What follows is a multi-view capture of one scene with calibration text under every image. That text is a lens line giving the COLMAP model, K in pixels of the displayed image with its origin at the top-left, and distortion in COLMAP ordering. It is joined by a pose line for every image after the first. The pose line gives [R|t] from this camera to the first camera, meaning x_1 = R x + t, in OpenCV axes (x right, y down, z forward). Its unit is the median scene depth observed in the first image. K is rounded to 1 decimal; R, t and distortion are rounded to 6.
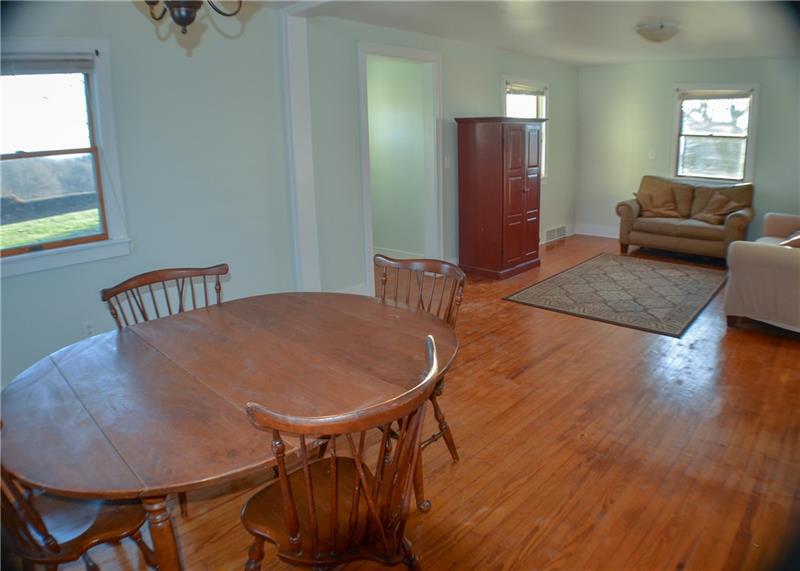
lens RADIAL K [[517.6, 0, 400.0], [0, 517.6, 285.5], [0, 0, 1]] dist [-0.219539, 0.072671]
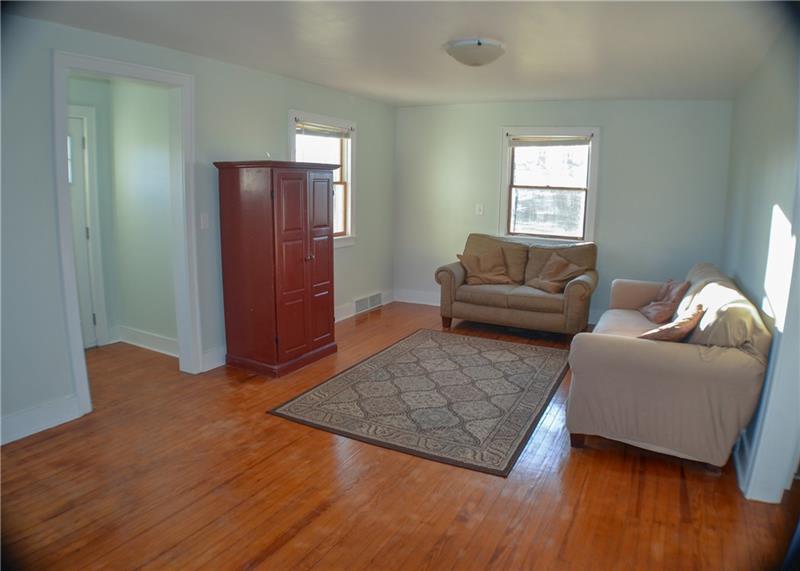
lens RADIAL K [[517.6, 0, 400.0], [0, 517.6, 285.5], [0, 0, 1]] dist [-0.219539, 0.072671]
pose [[0.958909, -0.004773, 0.283674, 0.145637], [0.031970, 0.995308, -0.091321, -0.065324], [-0.281907, 0.096638, 0.954562, 0.209731]]
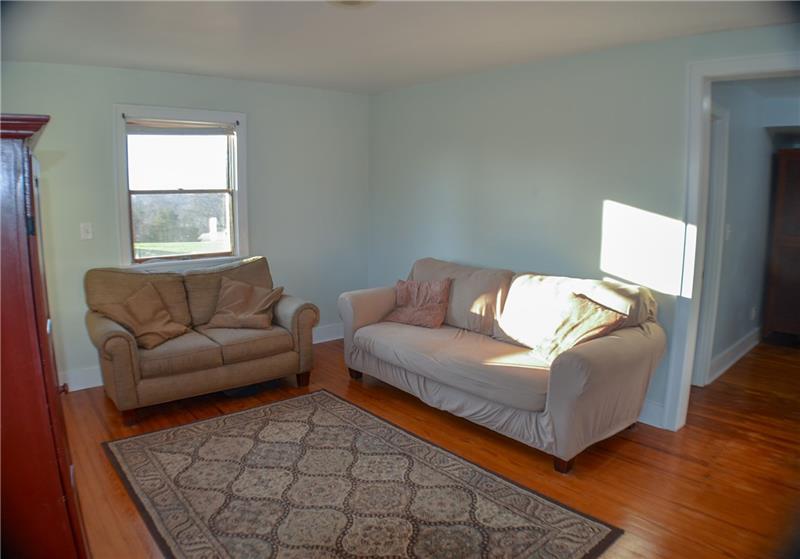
lens RADIAL K [[525.8, 0, 400.0], [0, 525.8, 279.5], [0, 0, 1]] dist [-0.165805, 0.000536]
pose [[0.103107, -0.118862, 0.987543, 0.001581], [0.267944, 0.959452, 0.087505, -0.196385], [-0.957901, 0.255584, 0.130775, 0.692407]]
